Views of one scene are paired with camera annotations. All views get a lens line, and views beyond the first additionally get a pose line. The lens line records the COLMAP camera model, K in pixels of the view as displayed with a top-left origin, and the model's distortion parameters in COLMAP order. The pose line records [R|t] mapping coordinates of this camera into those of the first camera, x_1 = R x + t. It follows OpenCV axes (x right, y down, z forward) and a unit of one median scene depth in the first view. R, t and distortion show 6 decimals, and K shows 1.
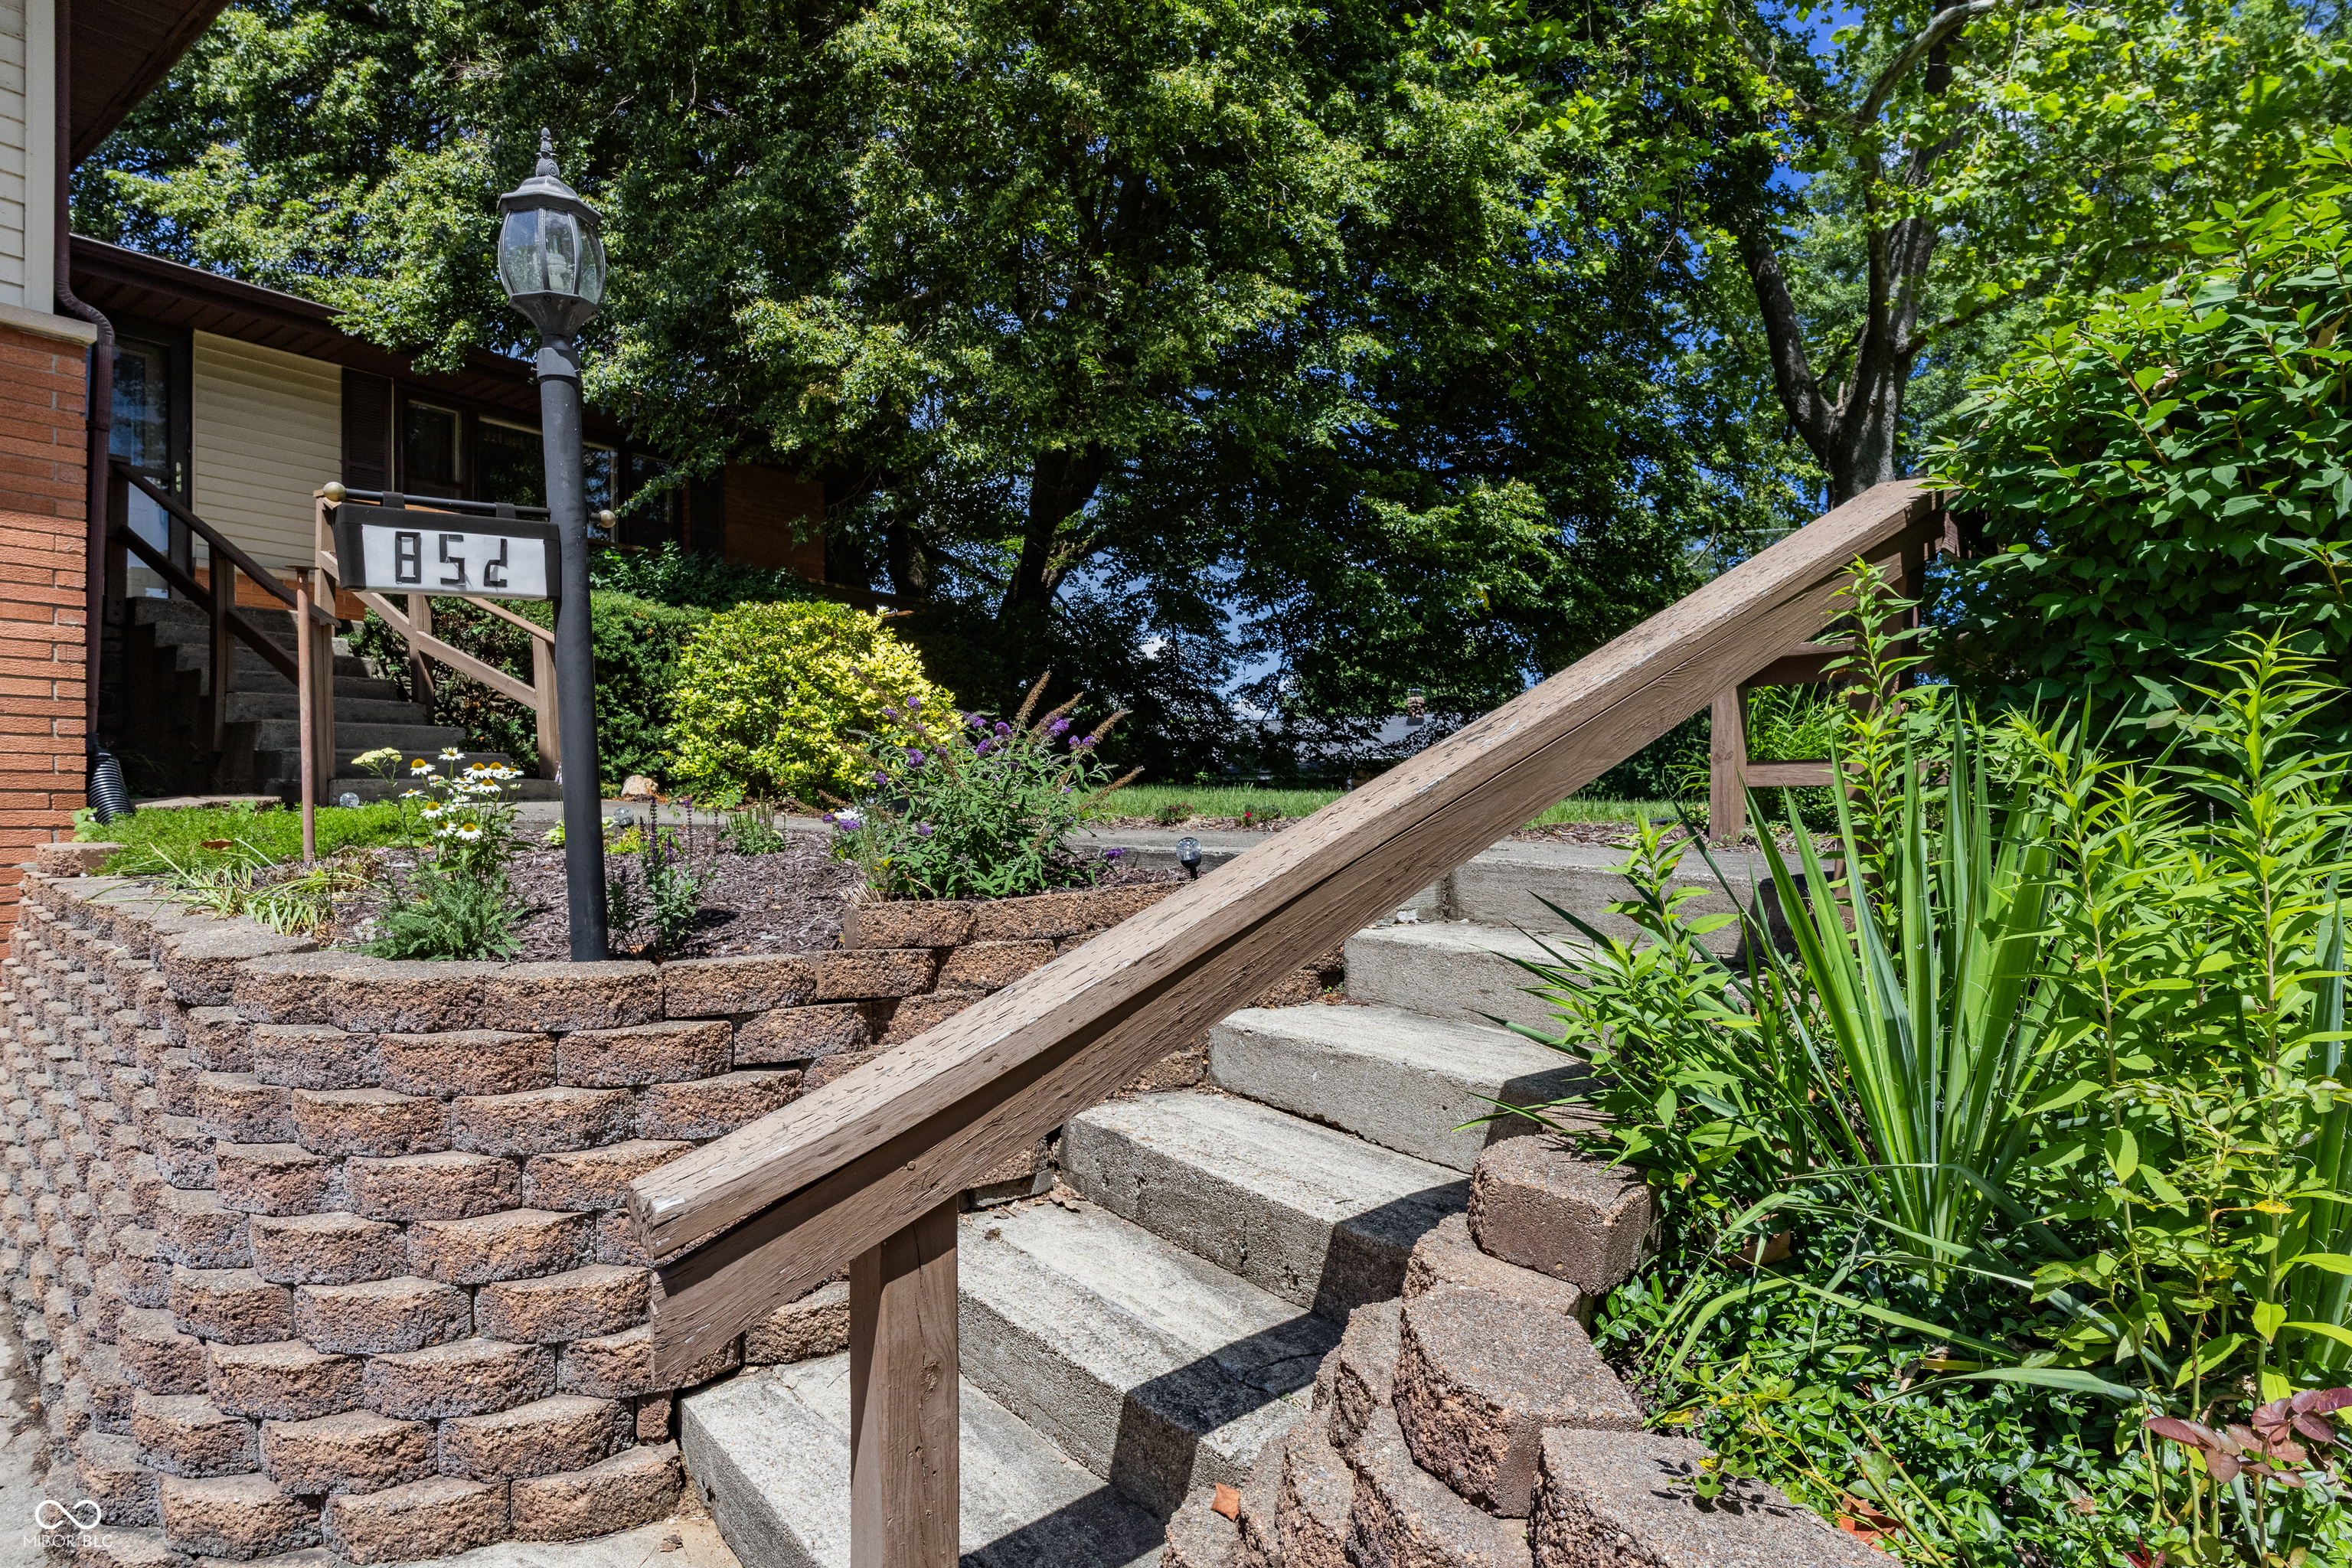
lens RADIAL K [[1390.8, 0, 1184.1], [0, 1390.8, 795.5], [0, 0, 1]] dist [0.015773, -0.000869]
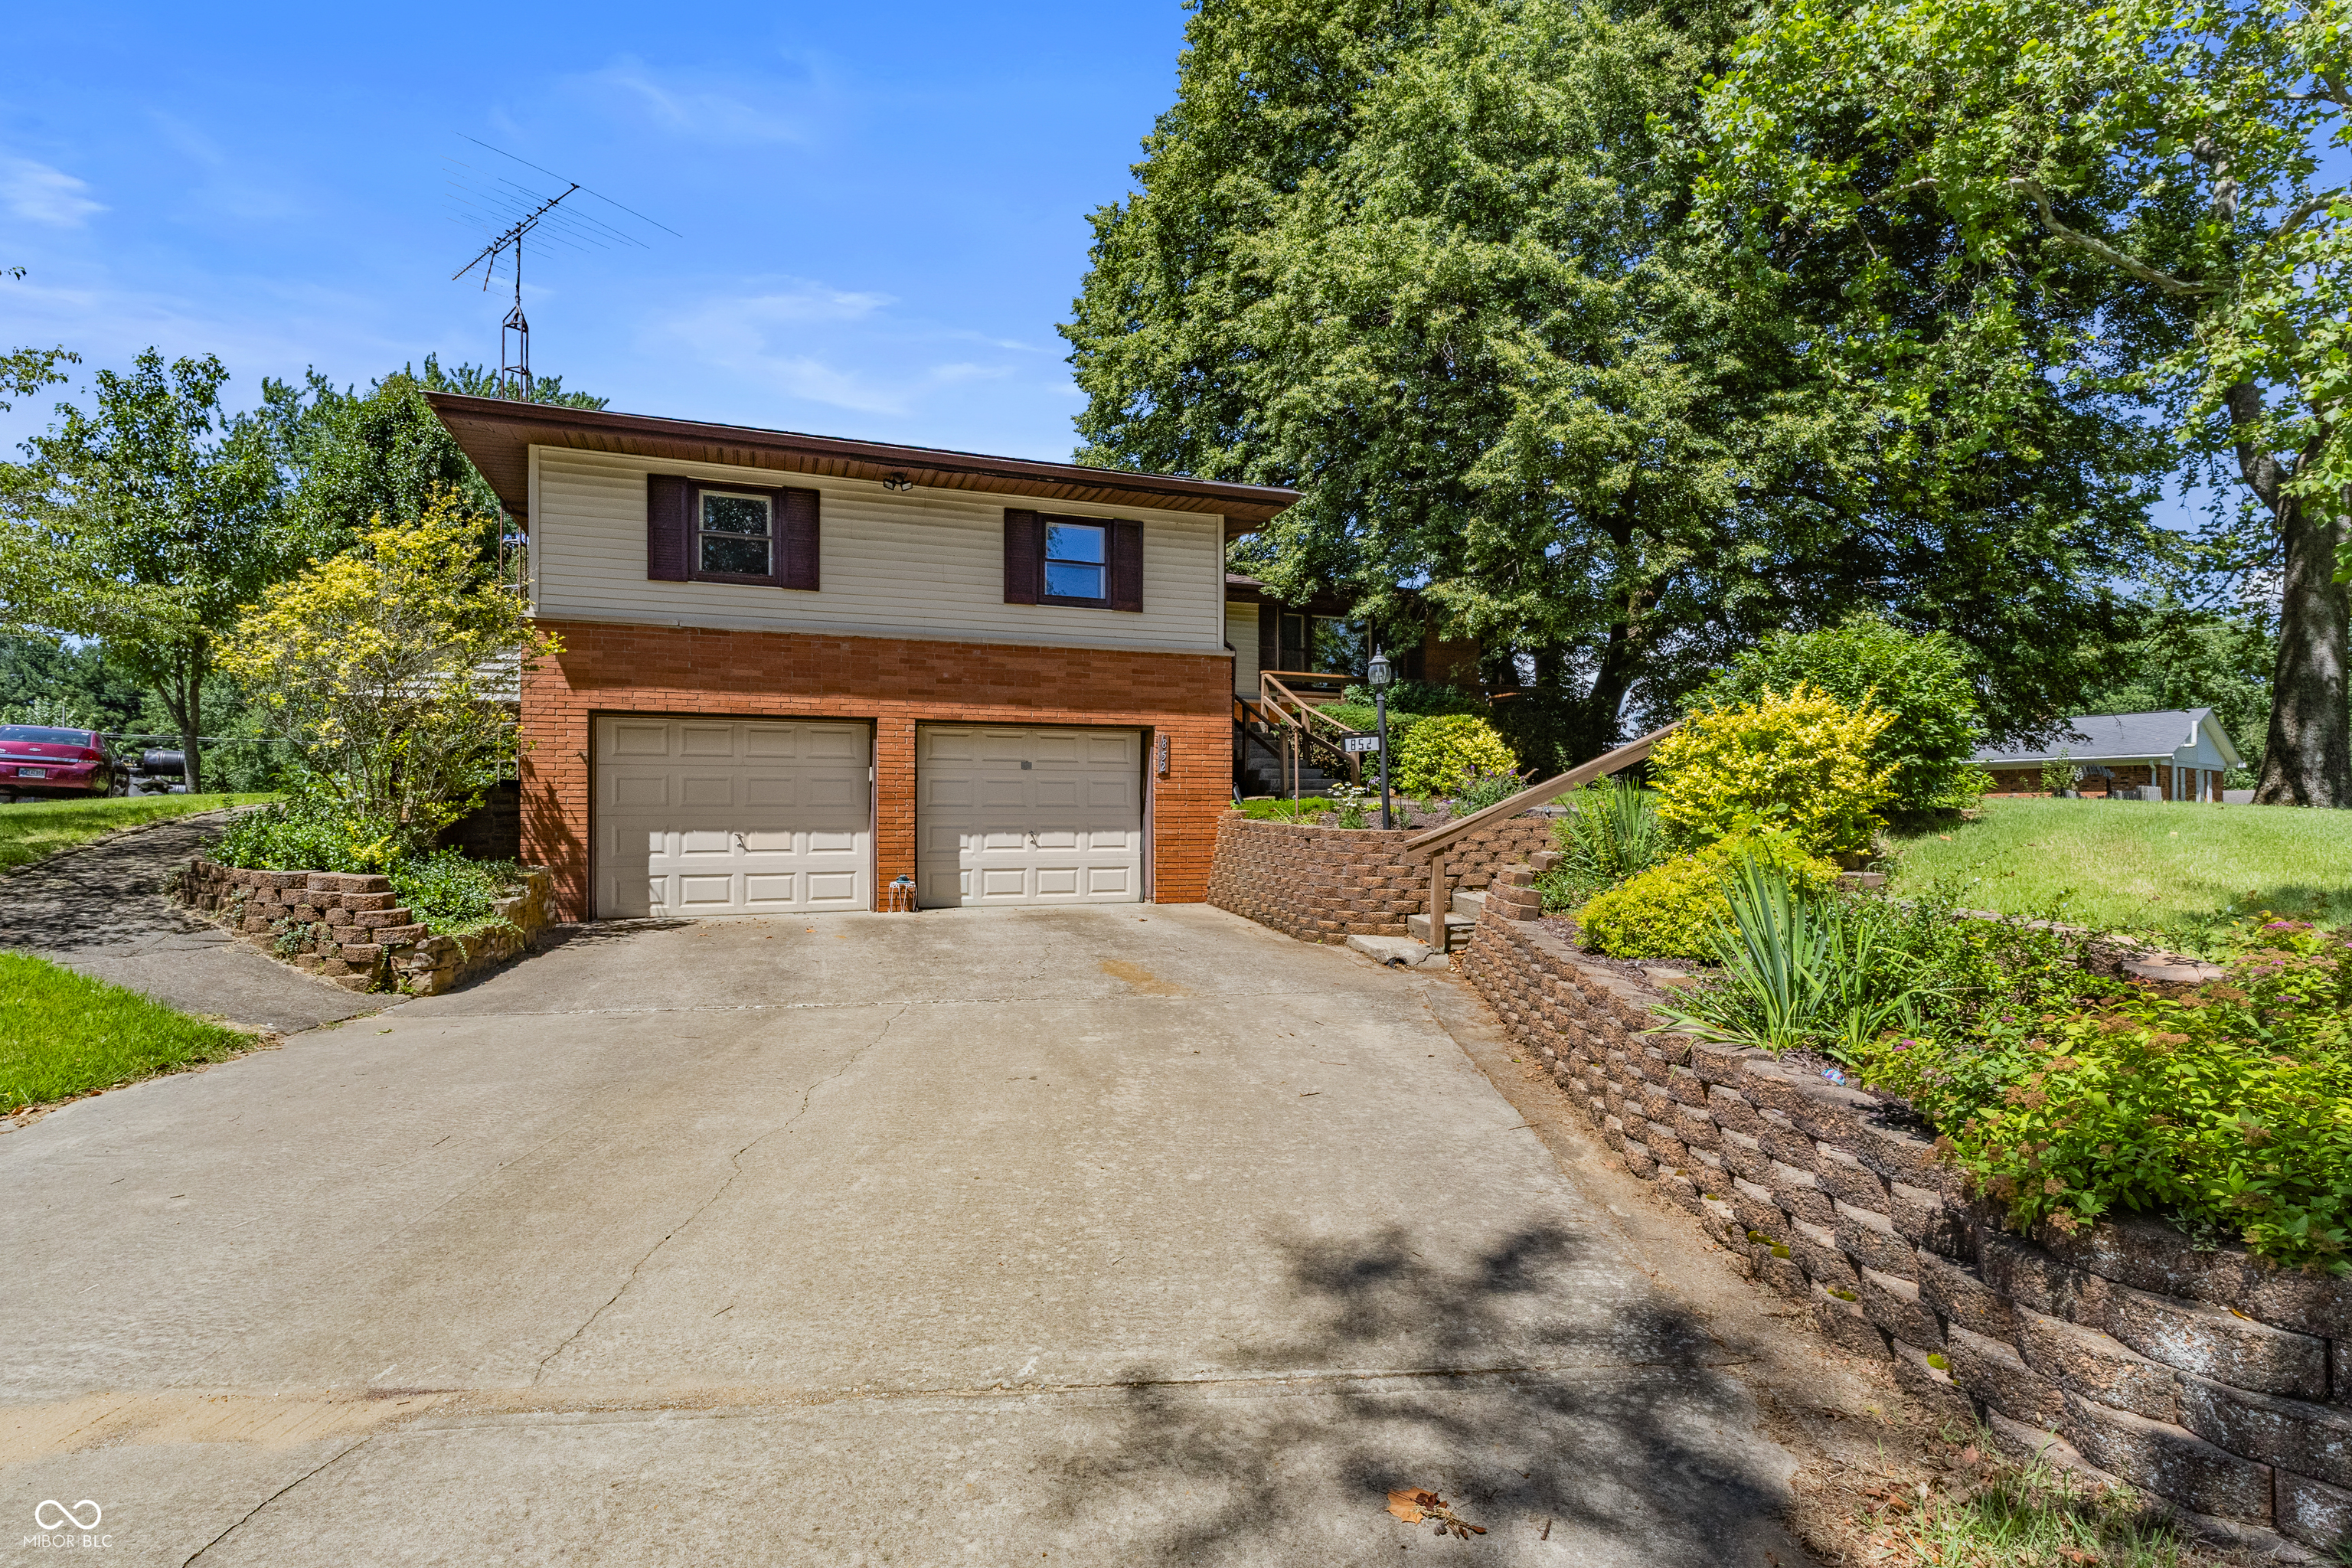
lens RADIAL K [[1104.5, 0, 1199.8], [0, 1104.5, 795.1], [0, 0, 1]] dist [0.000668, 0.003109]
pose [[0.864320, -0.005596, -0.502912, 0.338550], [0.004562, 0.999984, -0.003286, 0.004694], [0.502922, 0.000546, 0.864332, -0.957219]]
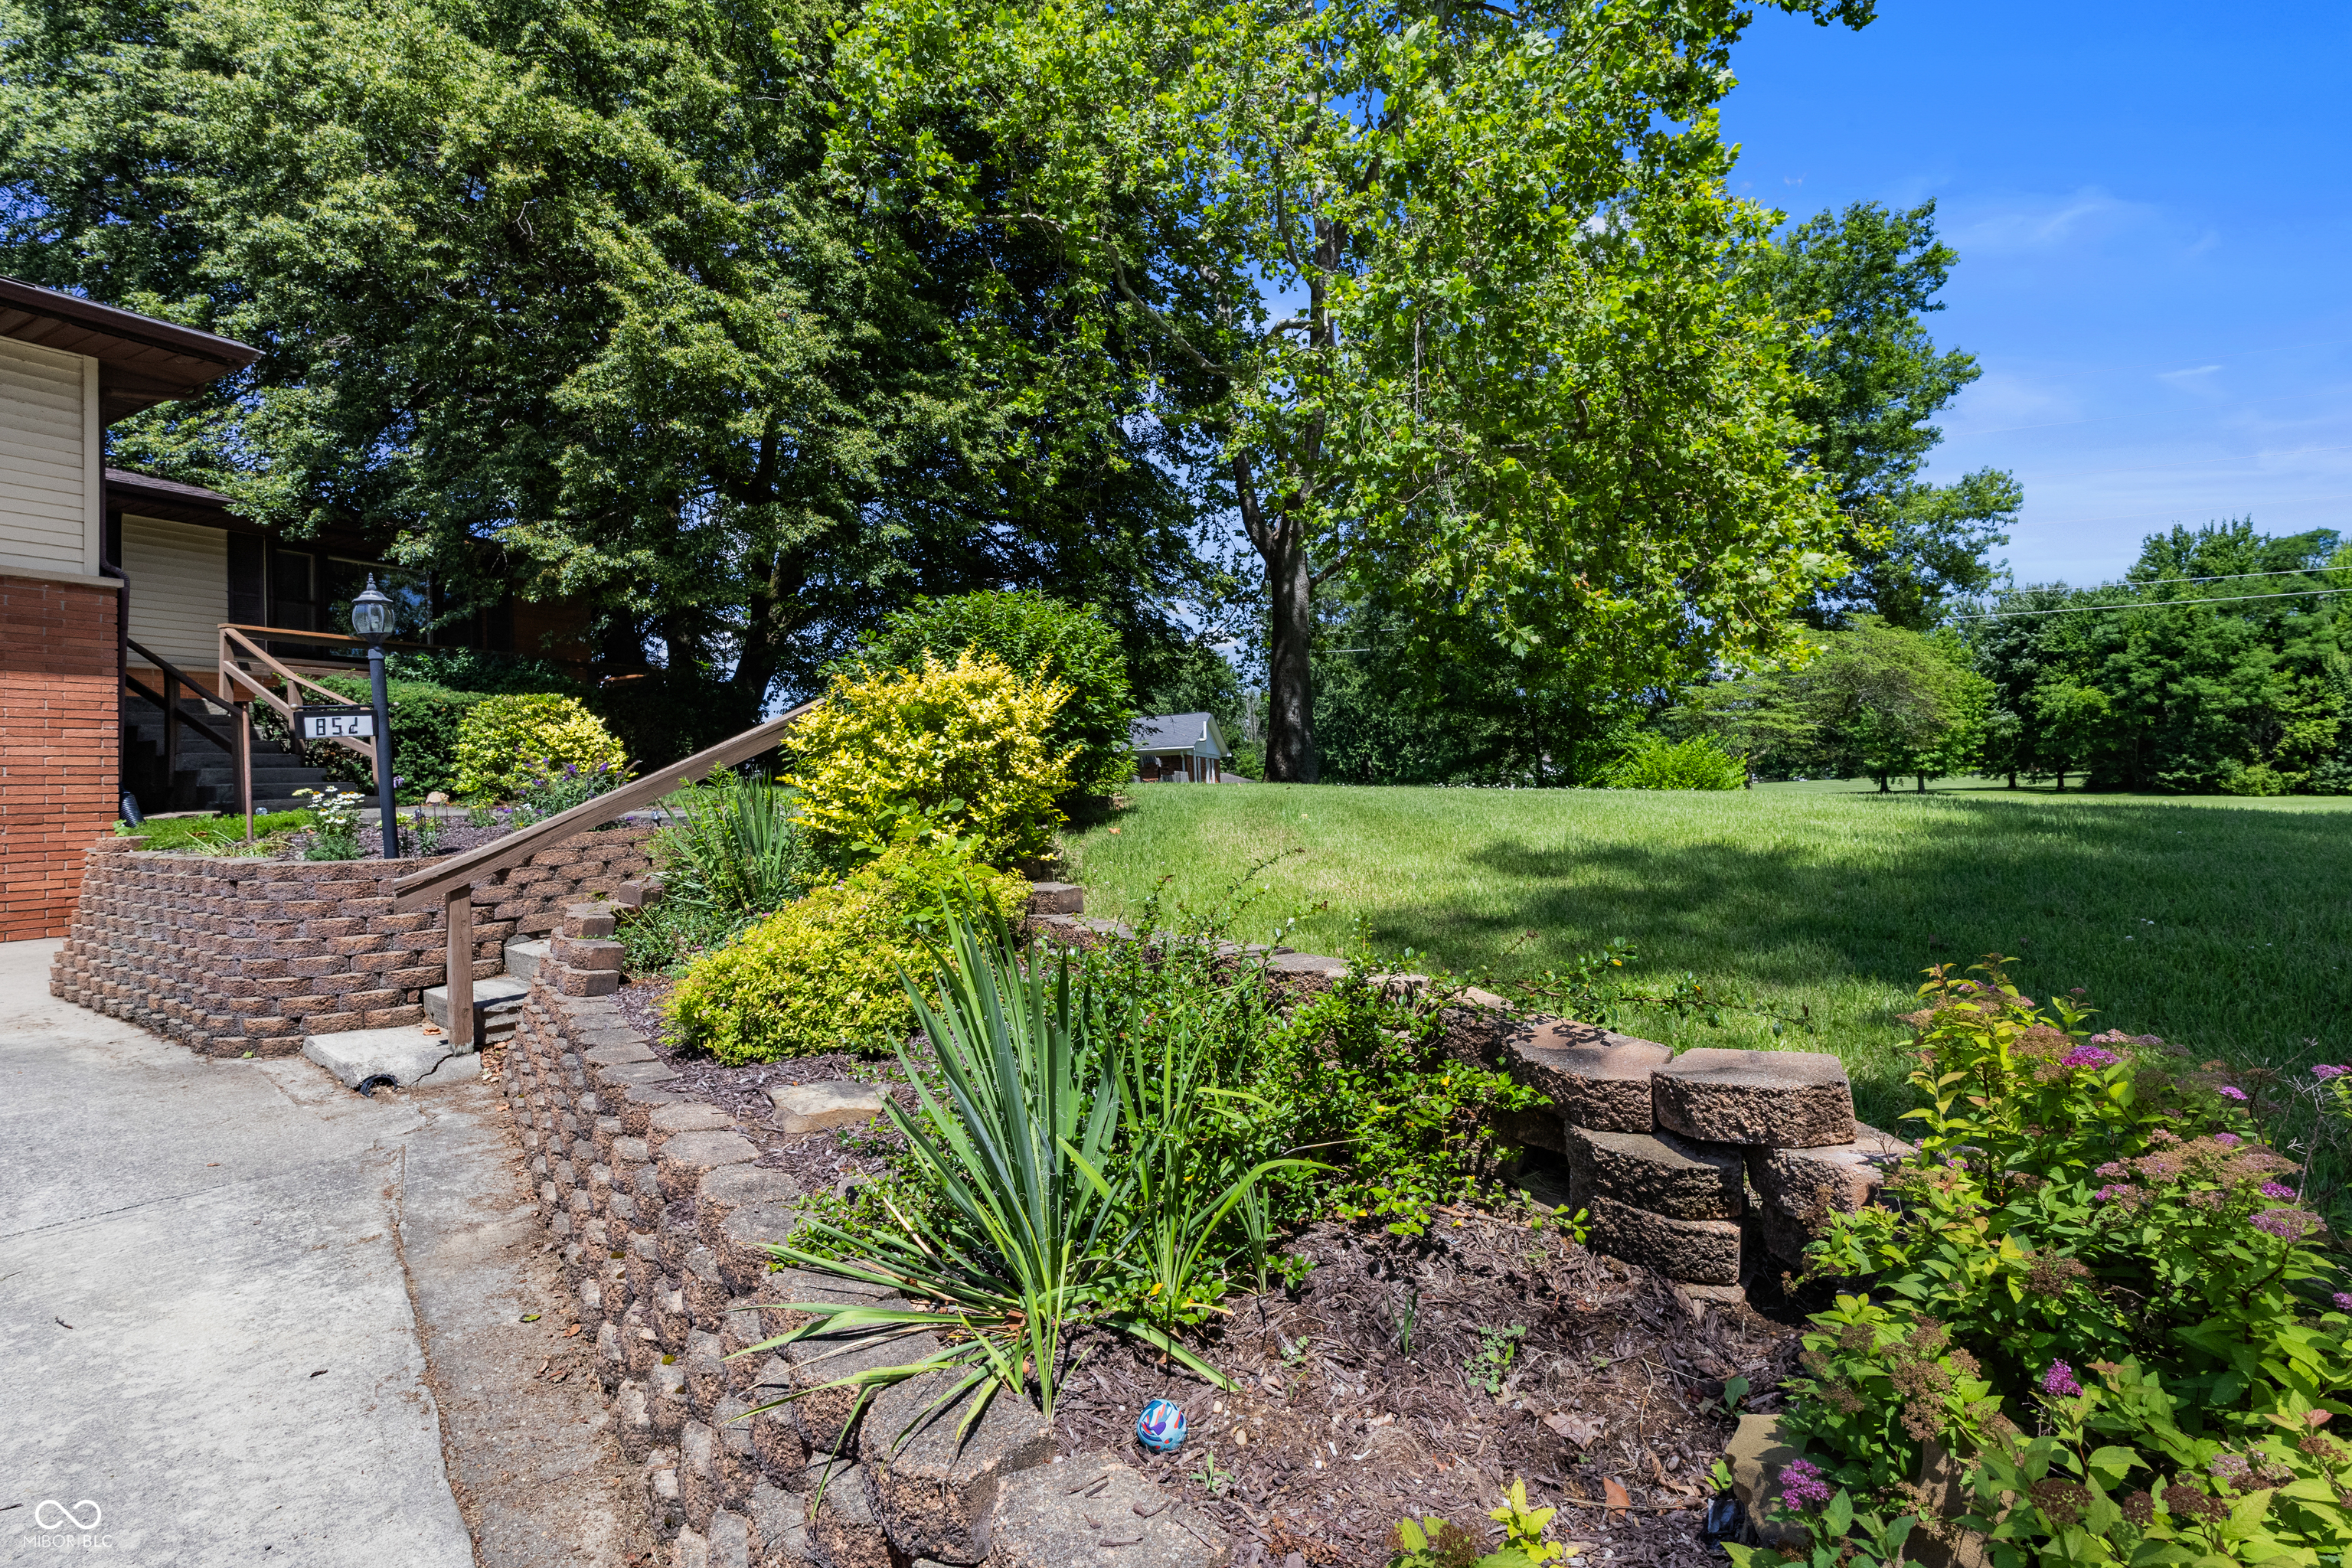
lens RADIAL K [[1104.5, 0, 1184.2], [0, 1104.5, 744.2], [0, 0, 1]] dist [0.000668, 0.003109]
pose [[0.980257, -0.029120, 0.195570, 0.302643], [0.035699, 0.998906, -0.030195, 0.002208], [-0.194477, 0.036580, 0.980225, -0.641014]]
